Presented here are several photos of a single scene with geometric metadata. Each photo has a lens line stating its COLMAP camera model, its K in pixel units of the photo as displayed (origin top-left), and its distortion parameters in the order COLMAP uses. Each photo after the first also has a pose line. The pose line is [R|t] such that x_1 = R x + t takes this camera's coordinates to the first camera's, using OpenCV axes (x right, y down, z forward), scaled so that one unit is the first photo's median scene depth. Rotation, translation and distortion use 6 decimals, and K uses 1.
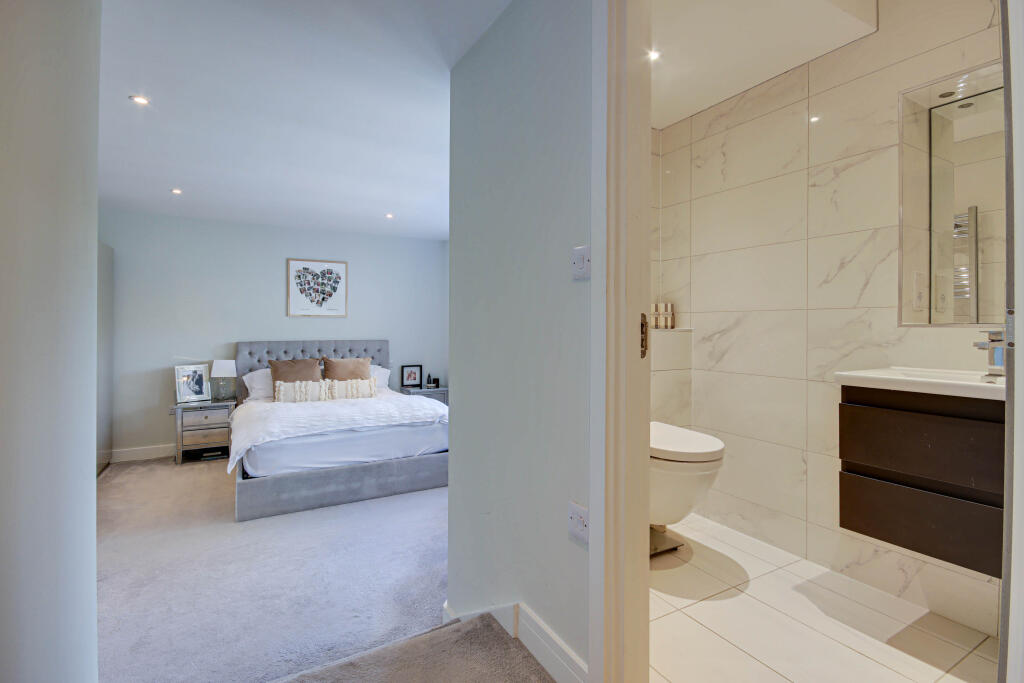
lens RADIAL K [[483.9, 0, 512.3], [0, 483.9, 325.7], [0, 0, 1]] dist [-0.000953, -0.000601]
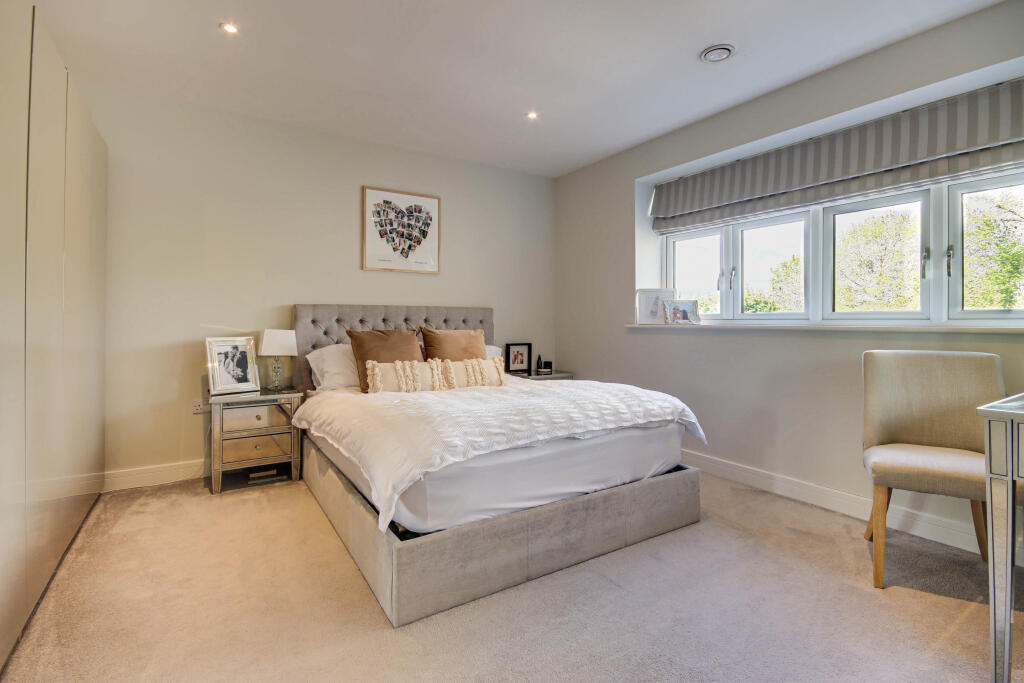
lens RADIAL K [[480.0, 0, 511.2], [0, 480.0, 321.4], [0, 0, 1]] dist [-0.001920, 0.000029]
pose [[0.998473, -0.000458, 0.055238, -0.322753], [0.000581, 0.999997, -0.002209, 0.062217], [-0.055237, 0.002238, 0.998471, 0.338276]]
